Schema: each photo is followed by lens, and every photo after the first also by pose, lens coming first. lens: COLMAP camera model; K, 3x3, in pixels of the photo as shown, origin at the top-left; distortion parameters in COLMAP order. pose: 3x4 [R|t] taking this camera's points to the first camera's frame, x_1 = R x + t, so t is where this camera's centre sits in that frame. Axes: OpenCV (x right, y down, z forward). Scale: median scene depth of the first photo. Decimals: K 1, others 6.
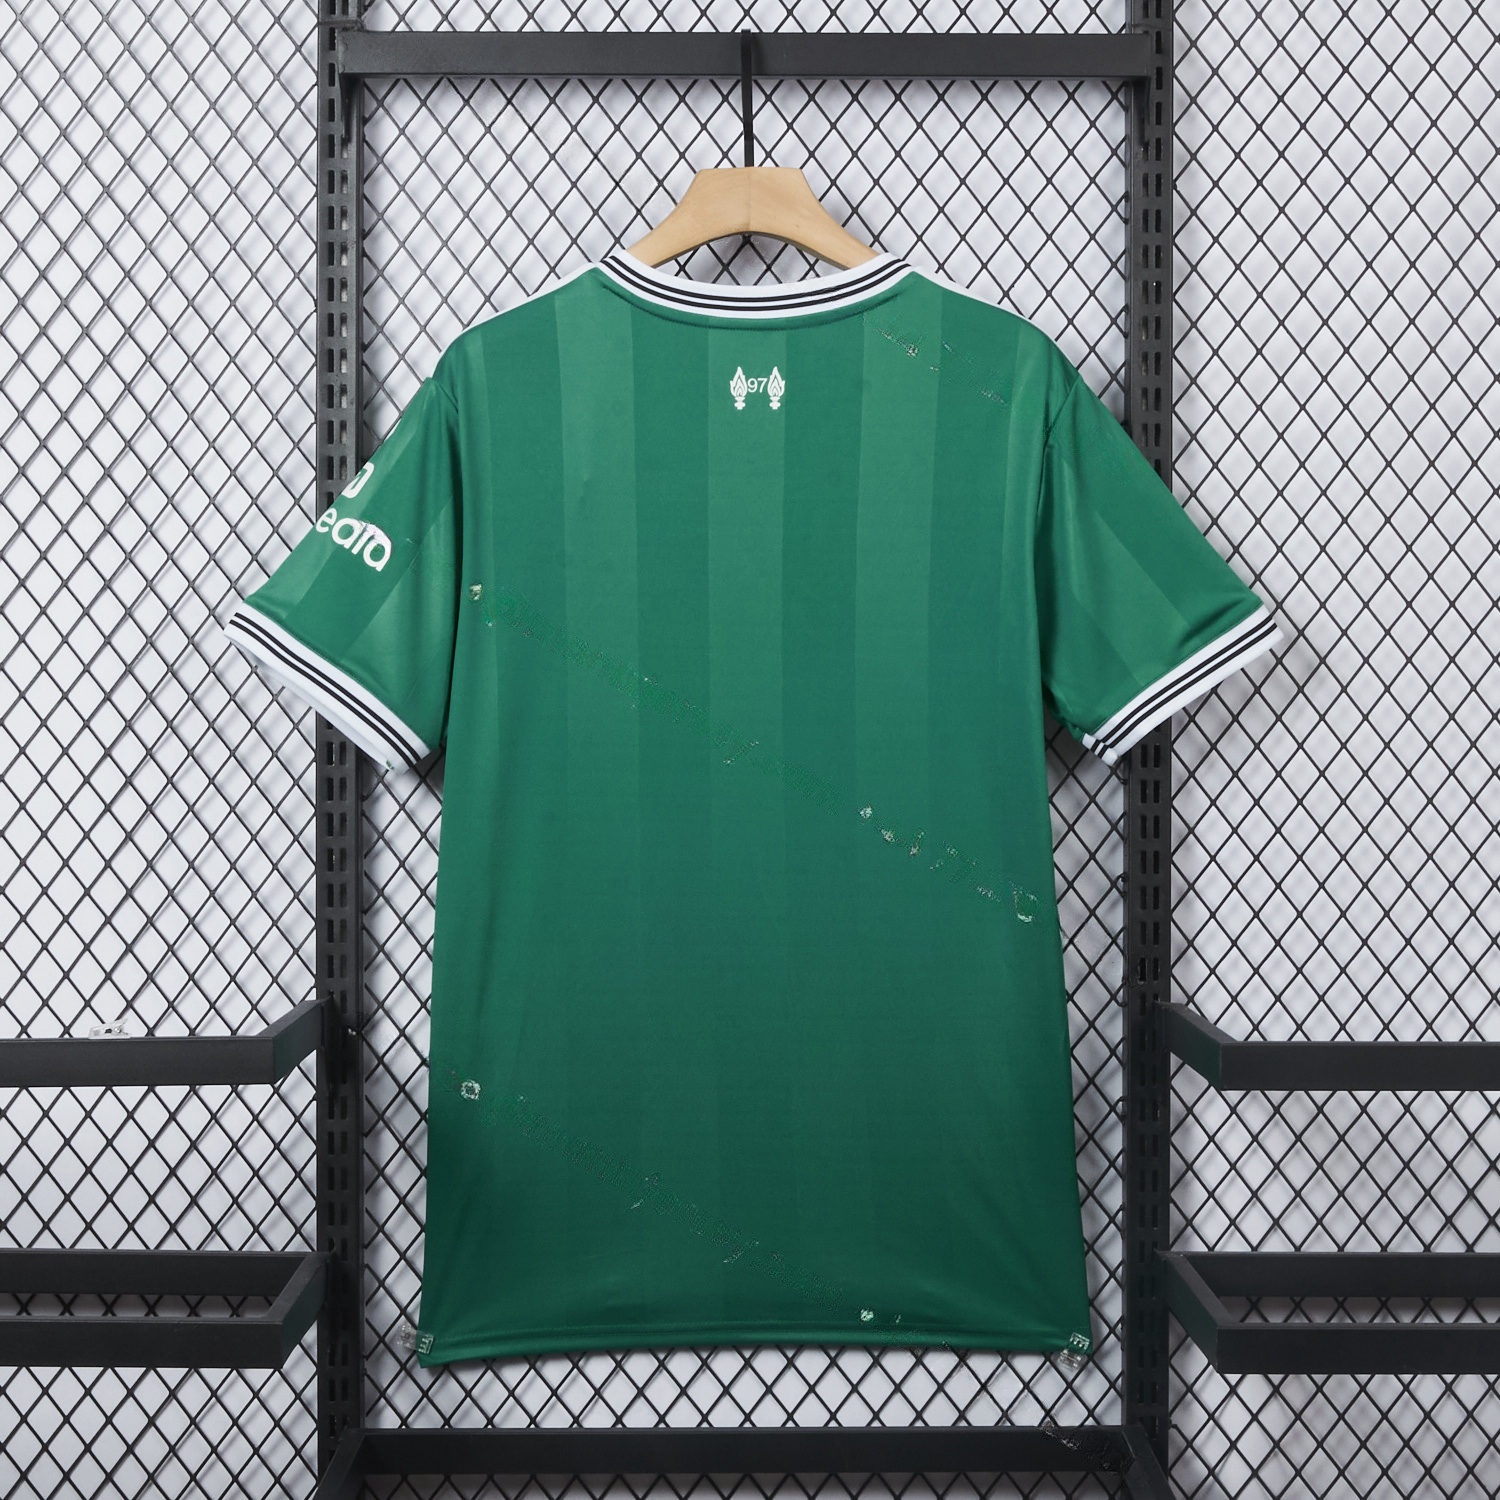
lens RADIAL K [[2634.6, 0, 749.4], [0, 2634.6, 750.5], [0, 0, 1]] dist [0.043212, 0.000000]
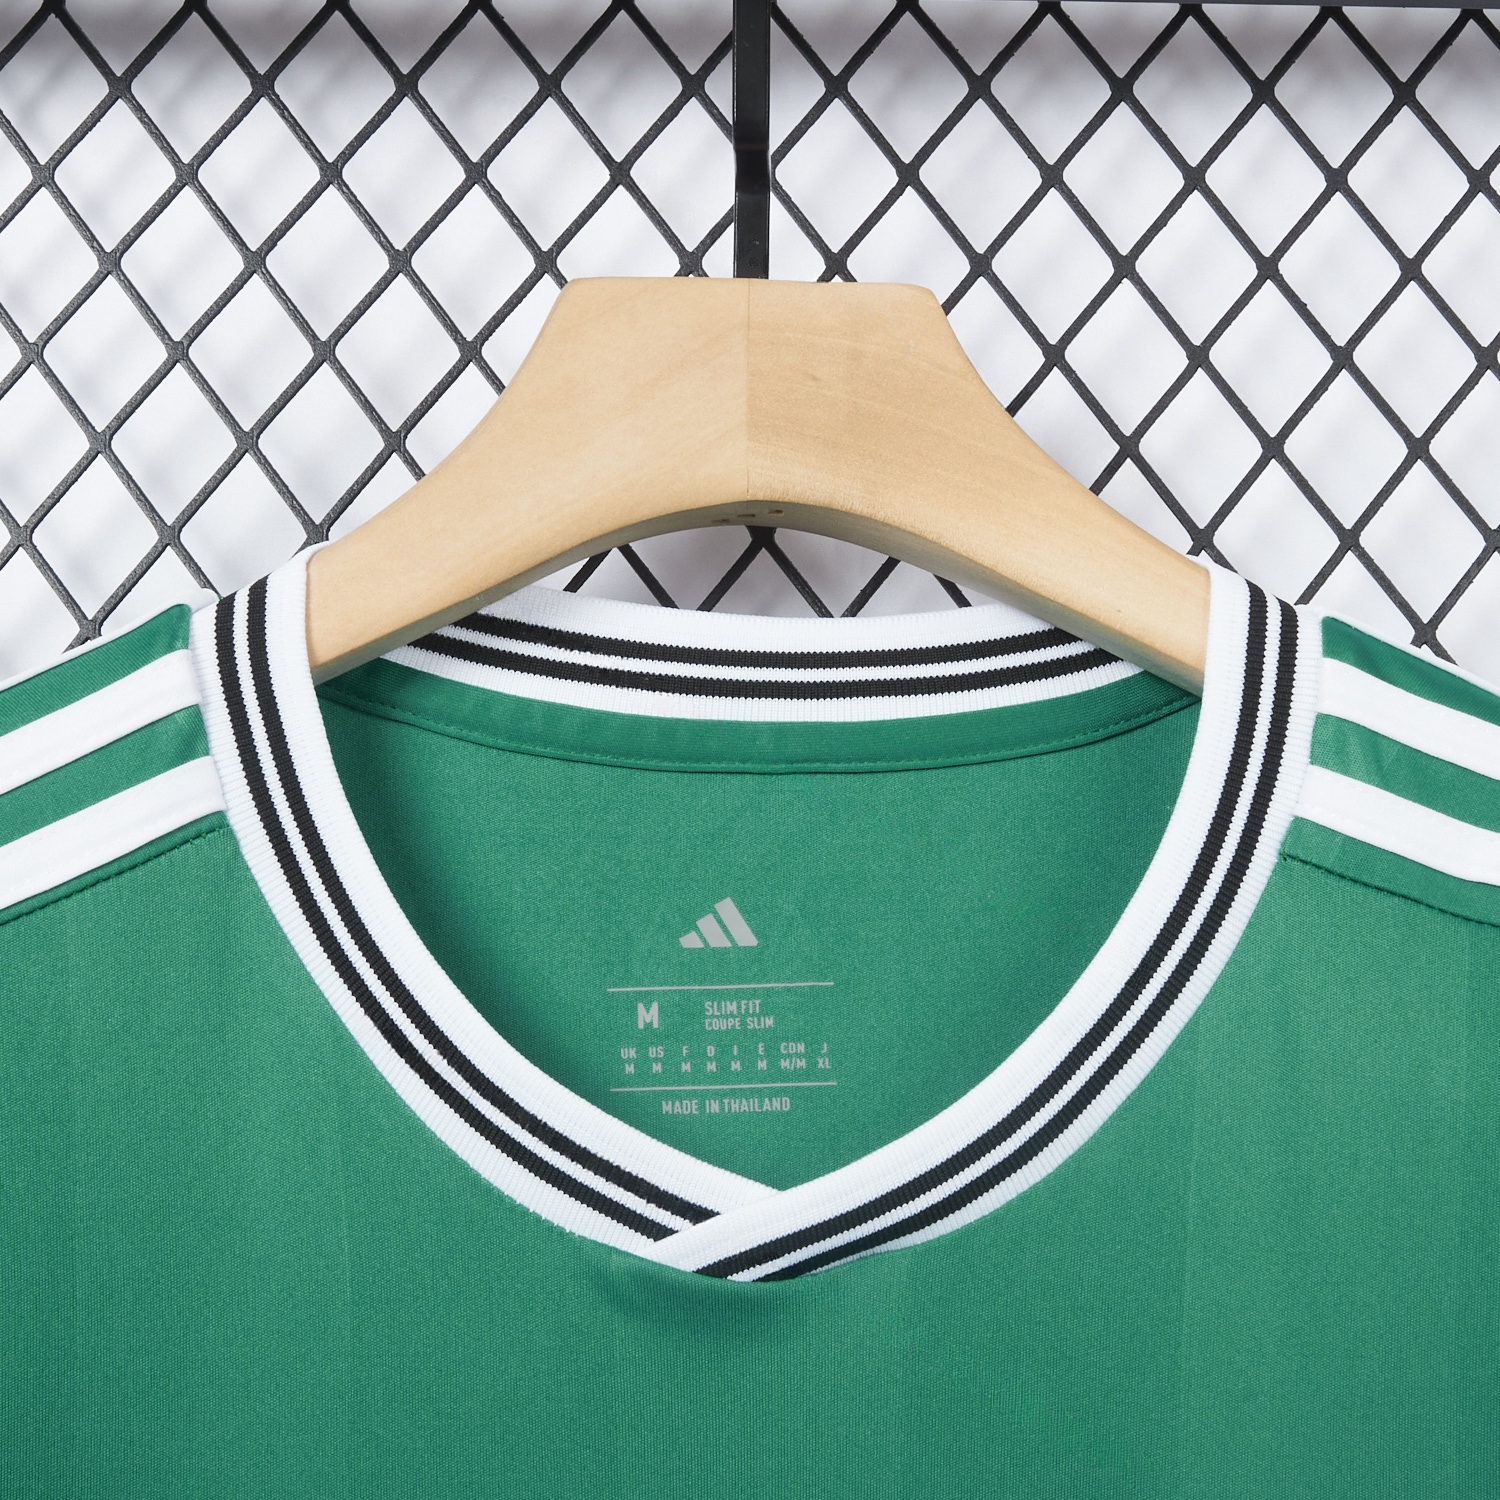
lens RADIAL K [[3400.1, 0, 759.1], [0, 3400.1, 756.7], [0, 0, 1]] dist [-0.043127, 0.000000]
pose [[0.999941, 0.008706, -0.006472, 0.001512], [-0.009871, 0.977638, -0.210065, -0.091877], [0.004499, 0.210116, 0.977666, 0.646159]]
